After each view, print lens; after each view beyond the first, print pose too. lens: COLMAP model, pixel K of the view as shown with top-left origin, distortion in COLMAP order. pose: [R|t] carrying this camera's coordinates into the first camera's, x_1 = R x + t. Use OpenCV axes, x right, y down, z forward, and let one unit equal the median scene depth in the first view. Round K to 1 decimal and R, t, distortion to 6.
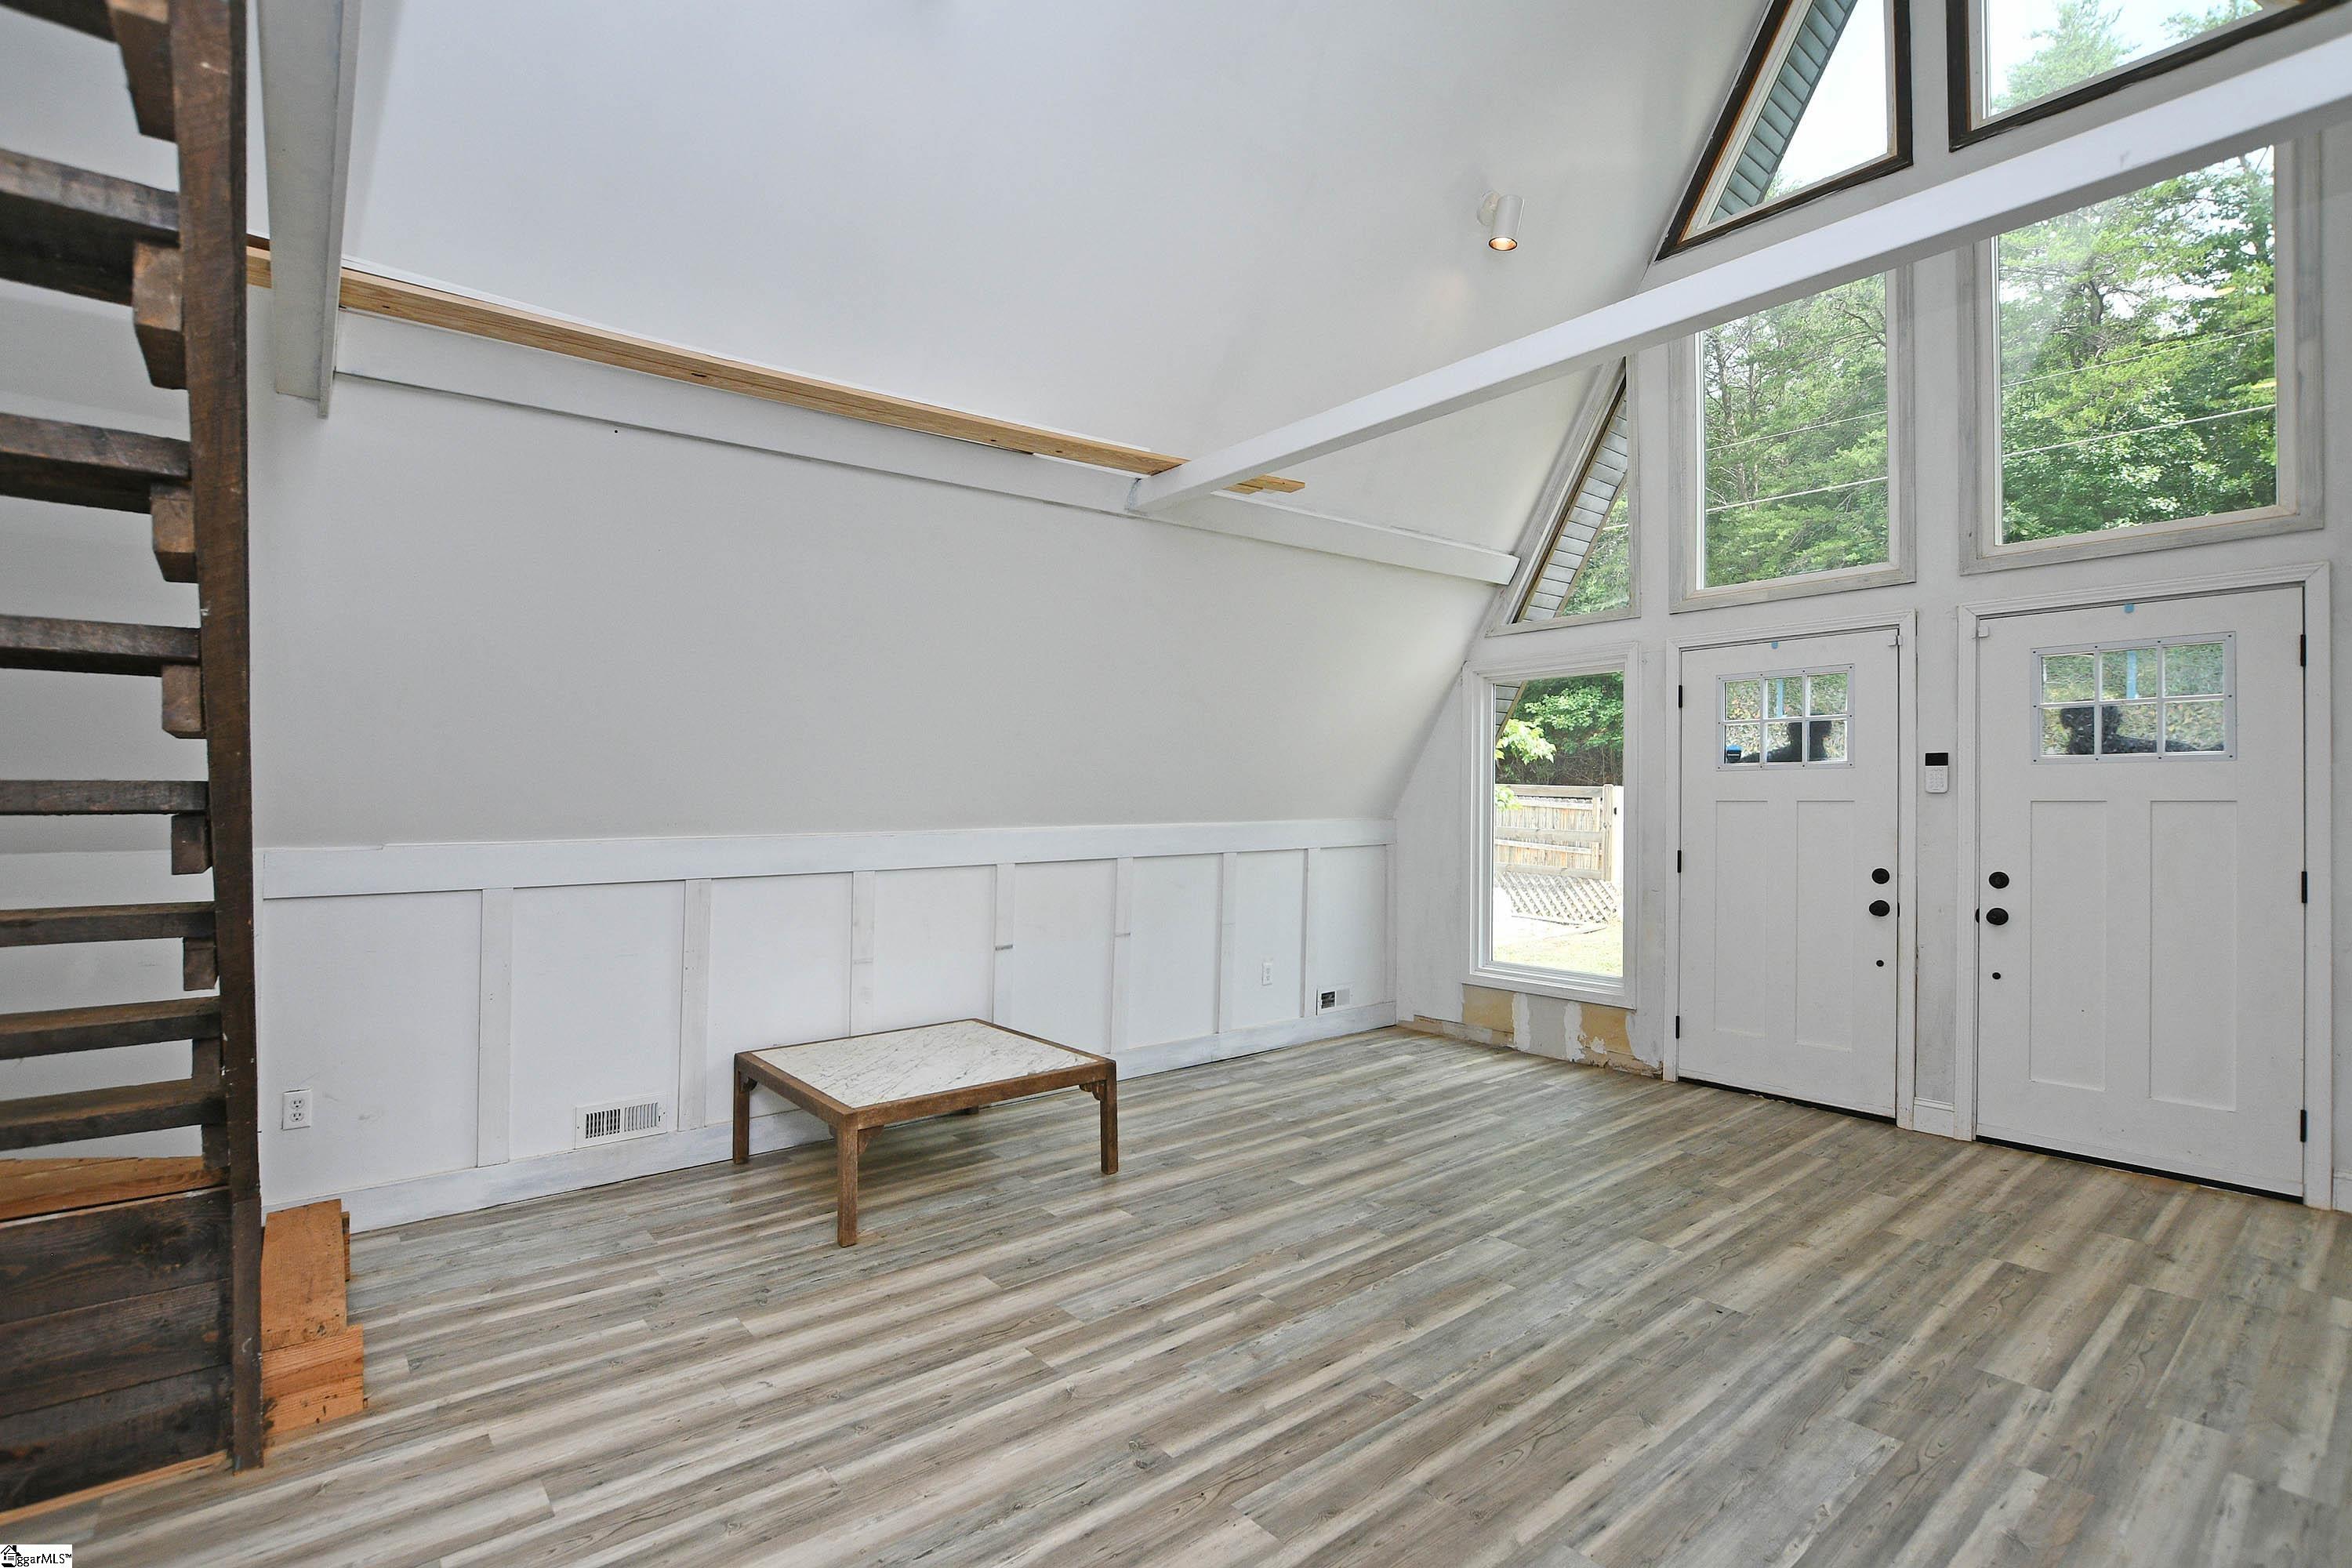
lens RADIAL K [[1087.5, 0, 1176.0], [0, 1087.5, 784.0], [0, 0, 1]] dist [-0.021819, -0.000162]
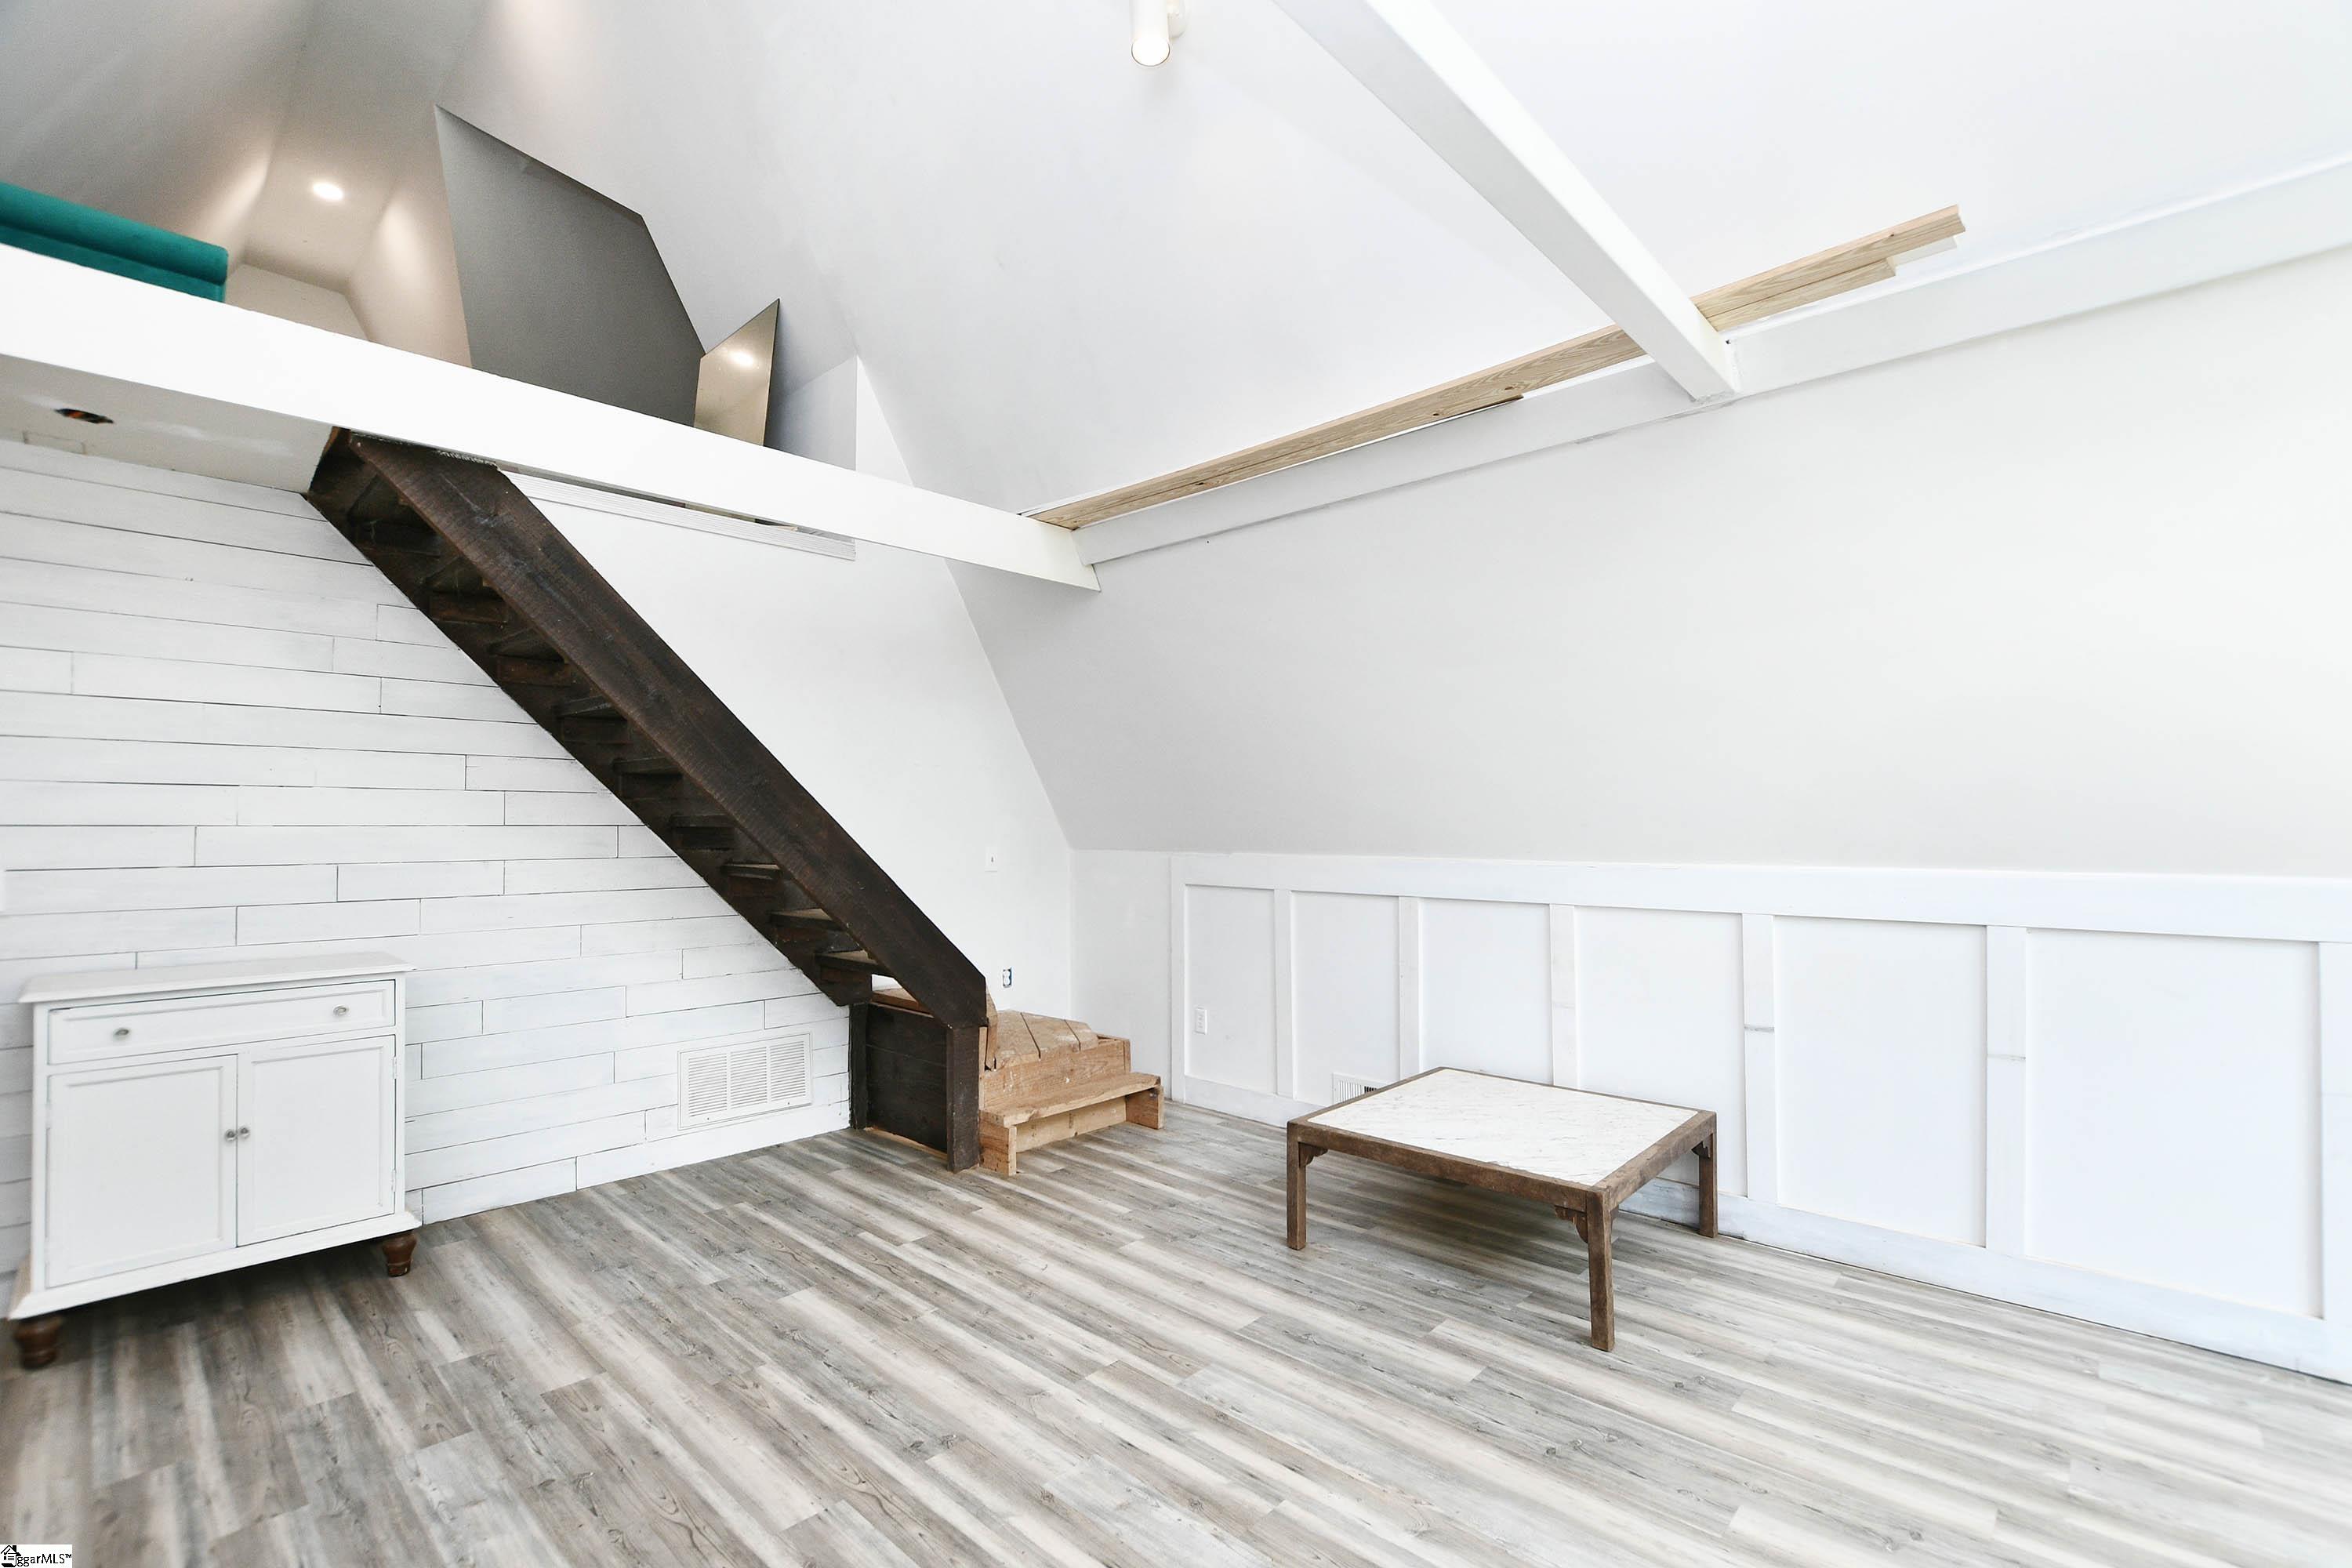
lens RADIAL K [[1049.3, 0, 1176.0], [0, 1049.3, 784.0], [0, 0, 1]] dist [-0.030768, 0.001007]
pose [[0.135794, -0.034210, -0.990146, 0.816323], [0.009176, 0.999404, -0.033271, 0.010835], [0.990695, -0.004567, 0.136027, 0.877729]]
